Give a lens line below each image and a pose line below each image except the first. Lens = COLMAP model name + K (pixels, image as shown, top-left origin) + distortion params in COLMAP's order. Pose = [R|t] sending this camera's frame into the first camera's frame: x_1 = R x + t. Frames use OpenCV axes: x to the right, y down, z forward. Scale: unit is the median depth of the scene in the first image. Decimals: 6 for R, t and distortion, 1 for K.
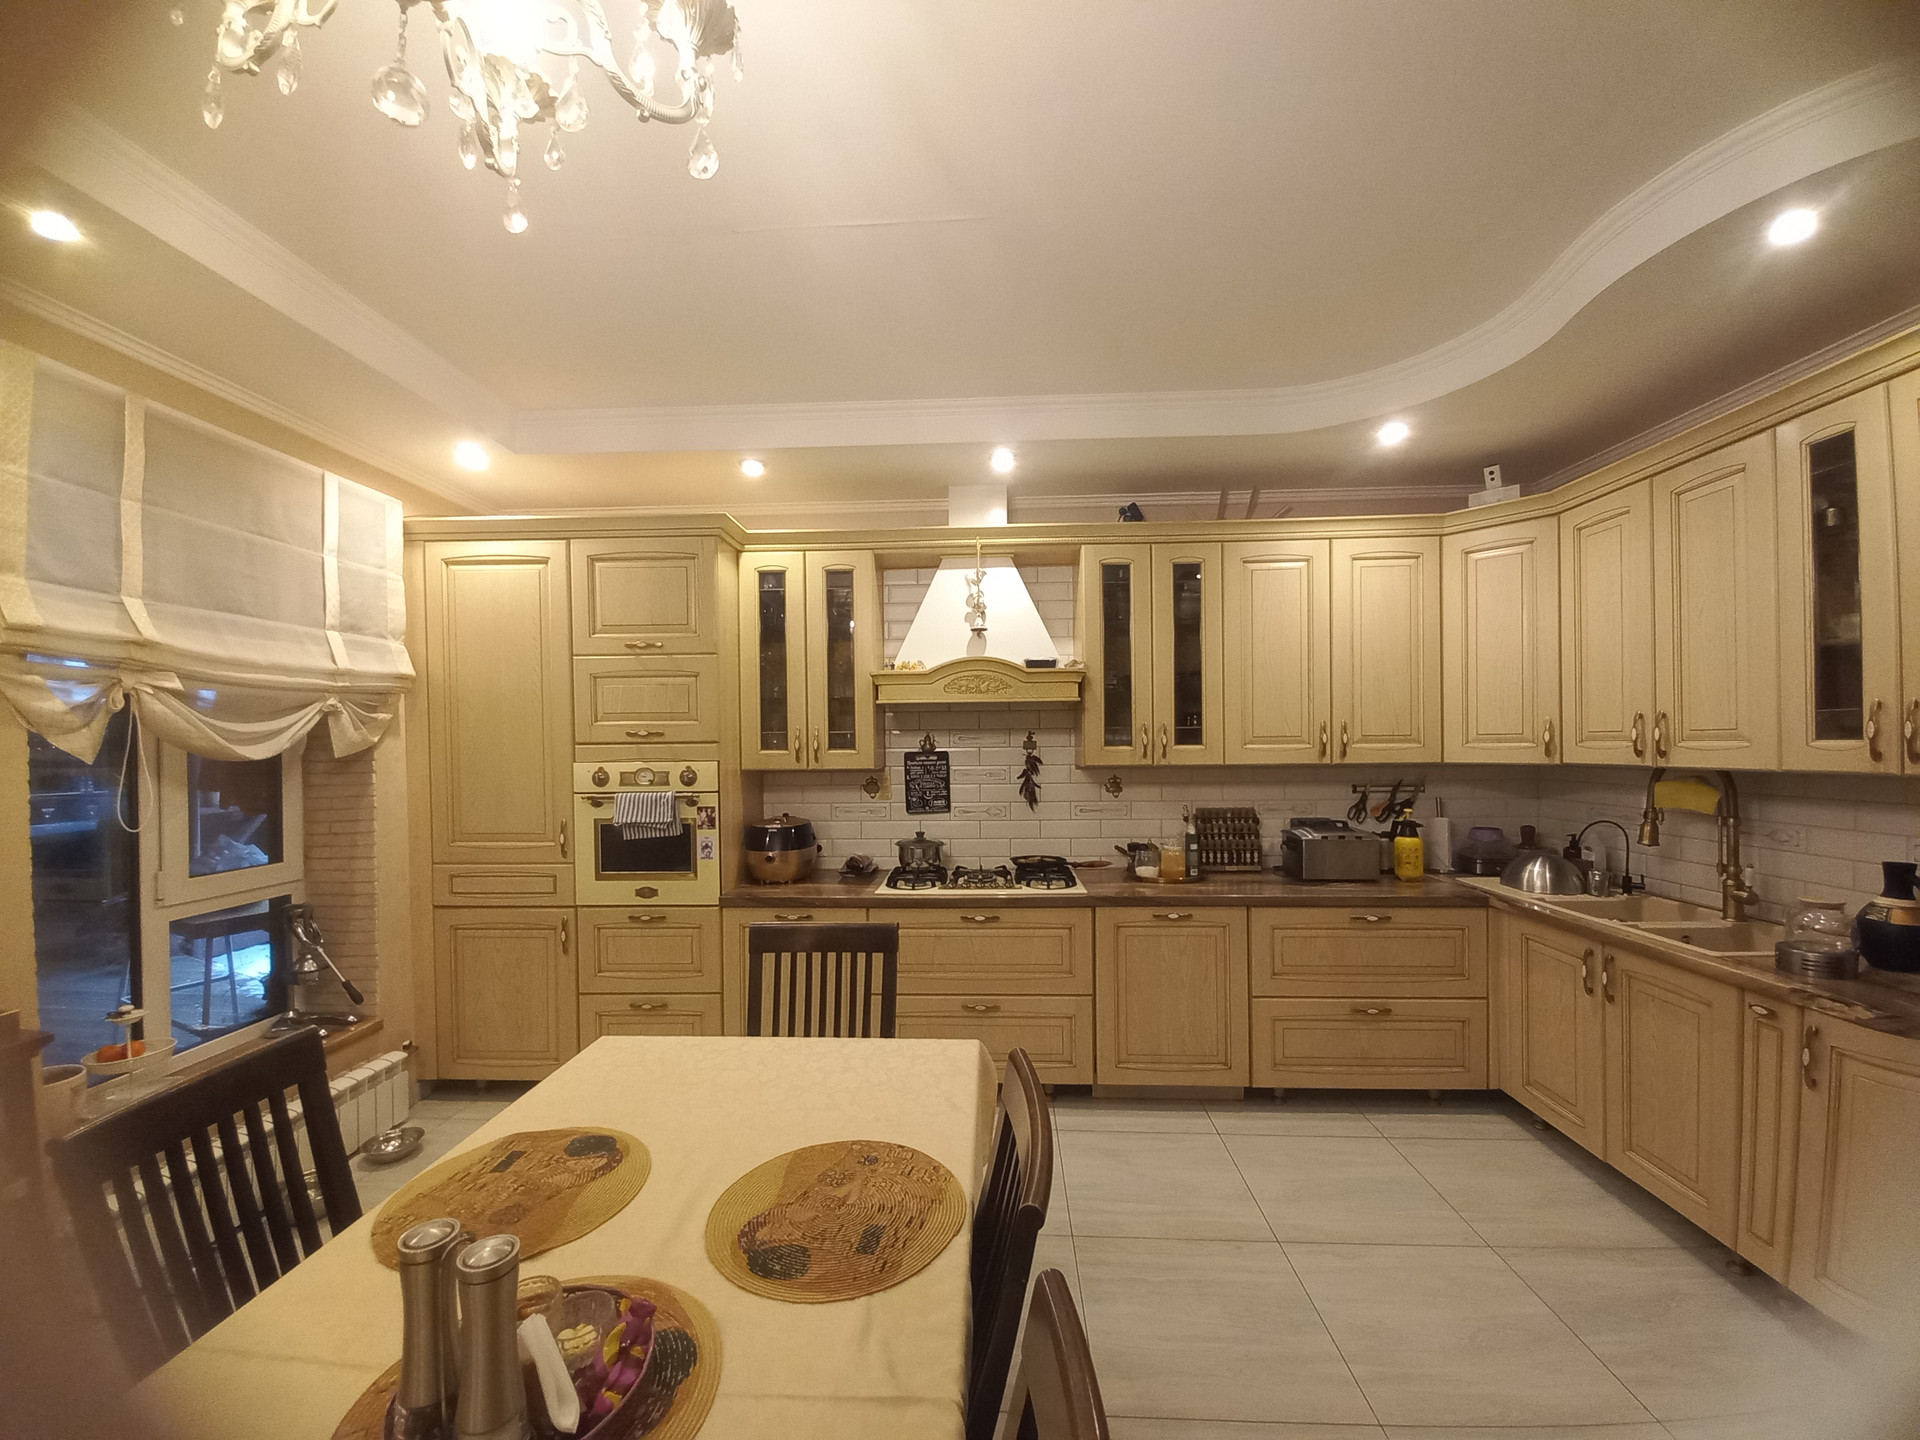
lens RADIAL K [[749.4, 0, 964.2], [0, 749.4, 753.5], [0, 0, 1]] dist [0.000862, -0.000111]
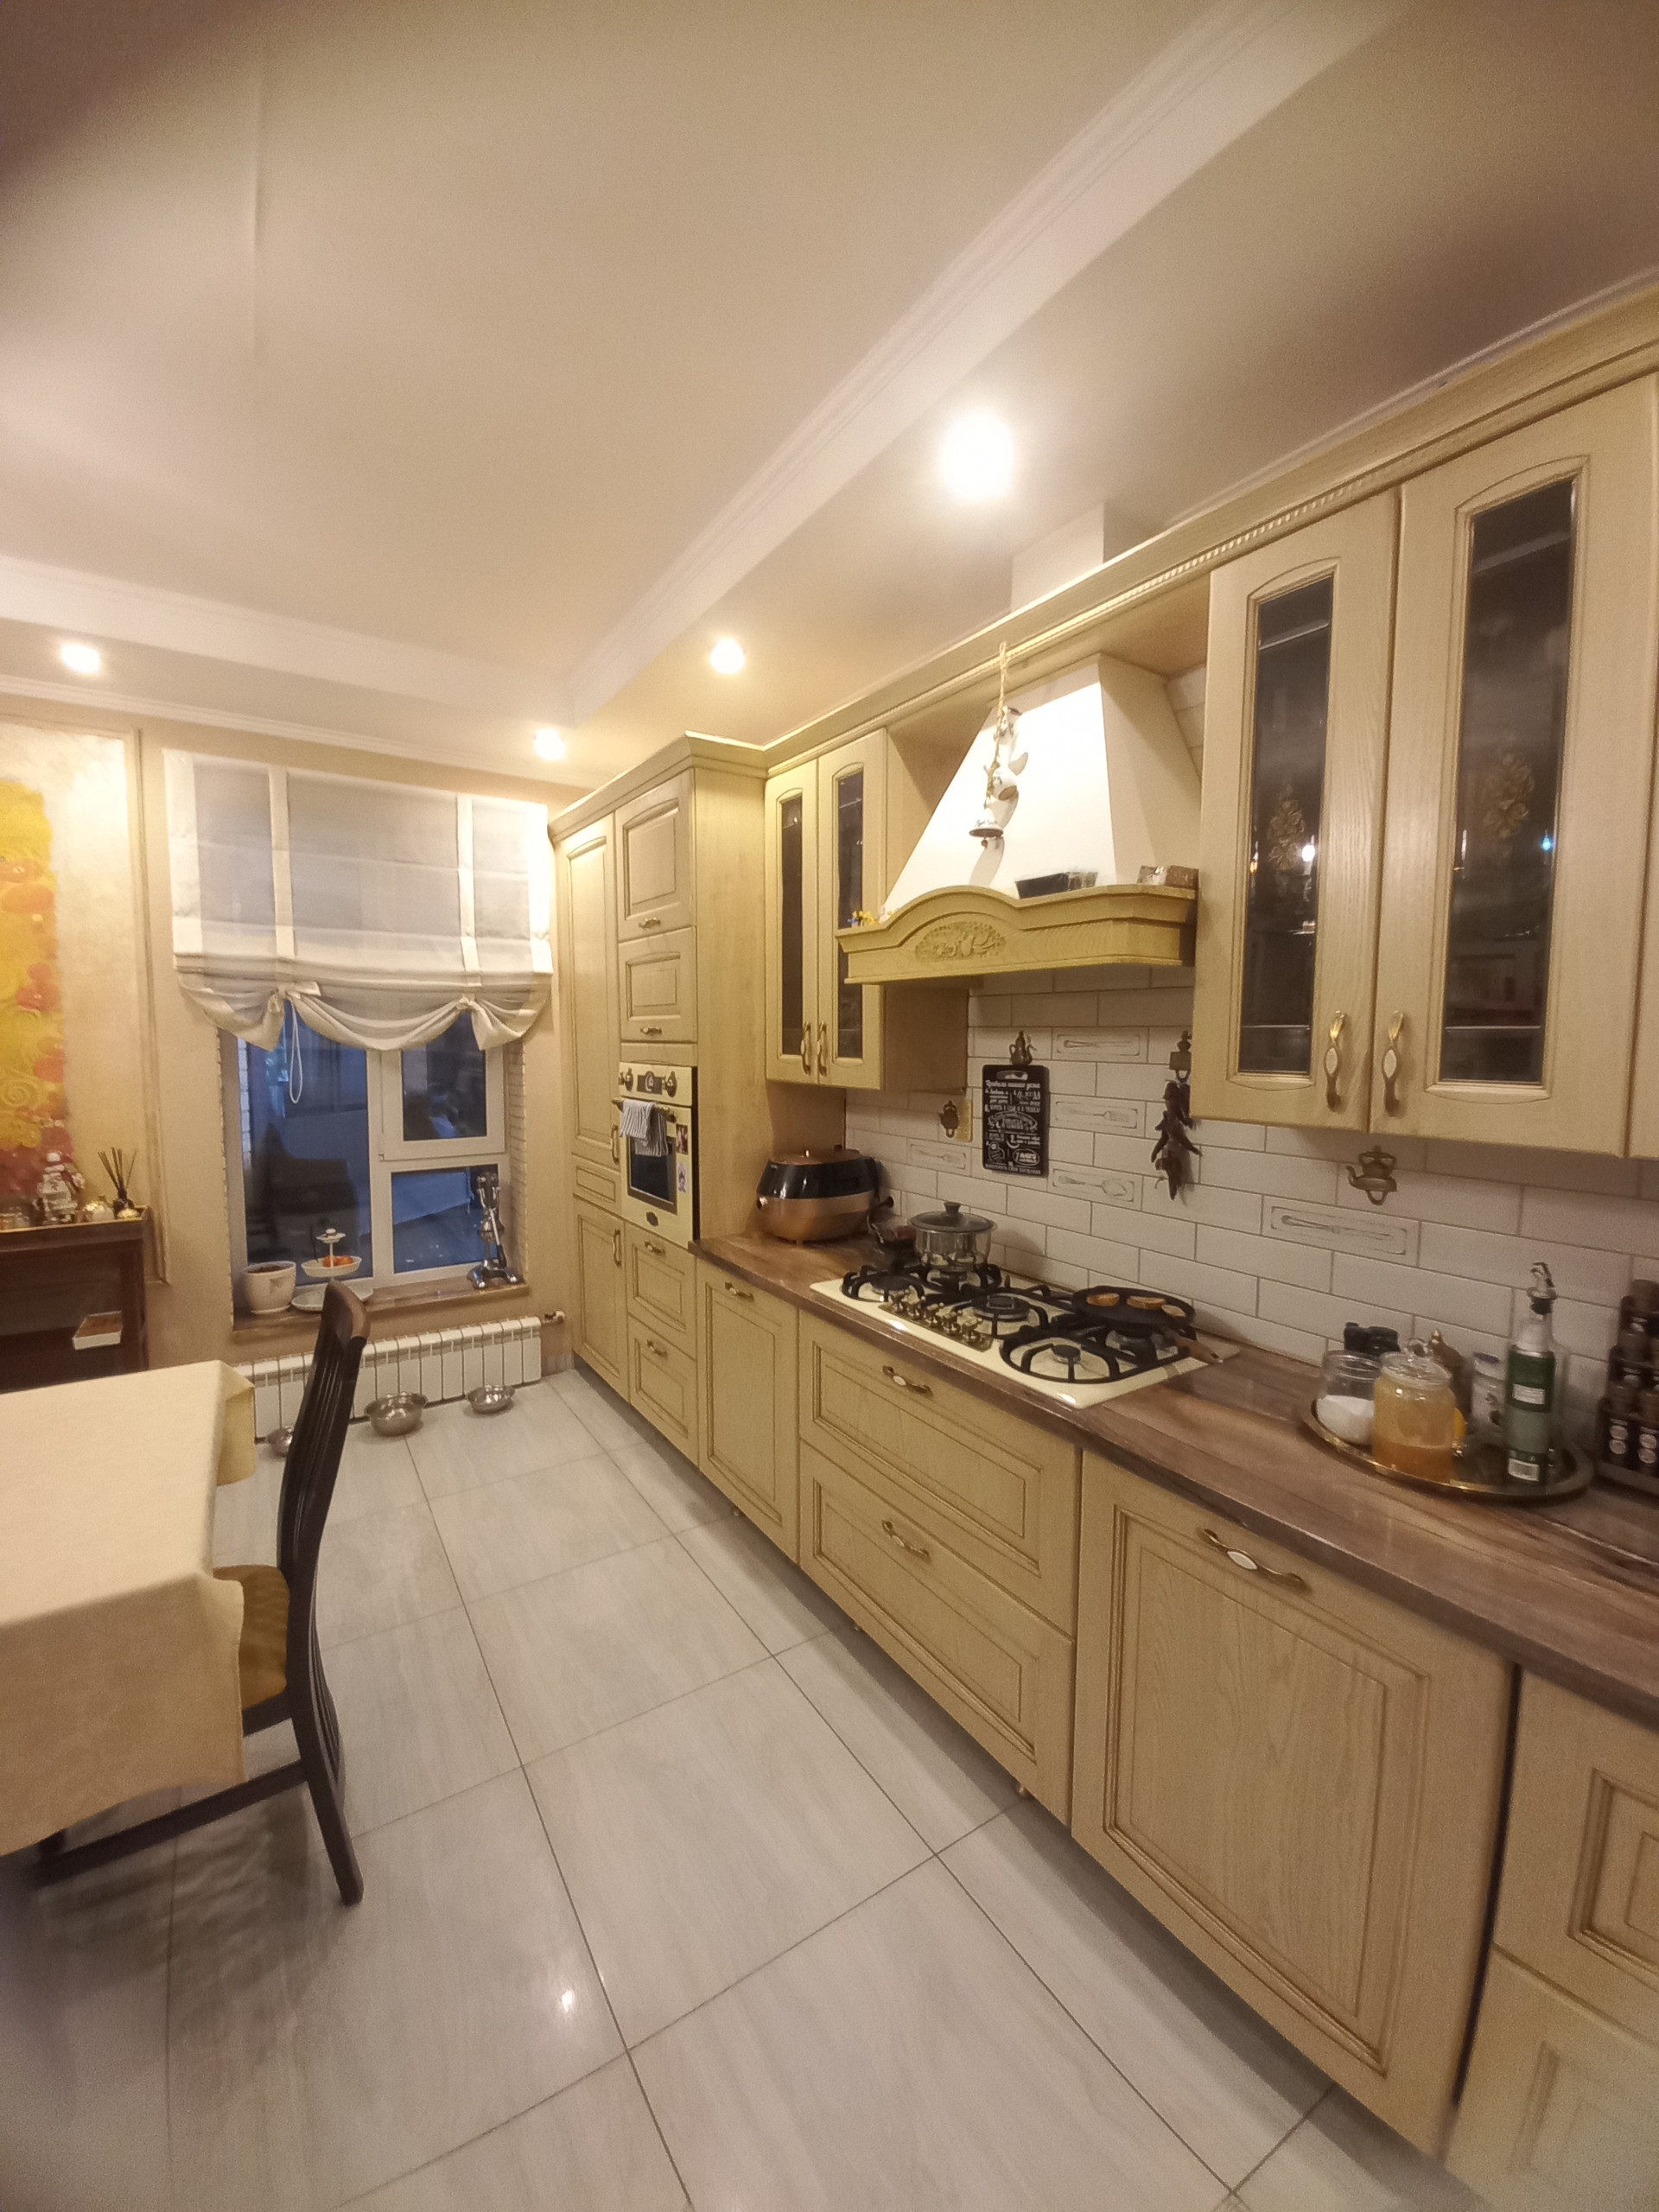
lens RADIAL K [[863.4, 0, 829.5], [0, 863.4, 1106.0], [0, 0, 1]] dist [0.000862, -0.000111]
pose [[0.577278, 0.080836, -0.812537, 0.478674], [-0.023378, 0.996316, 0.082510, -0.026874], [0.816213, -0.028636, 0.577041, 0.604207]]
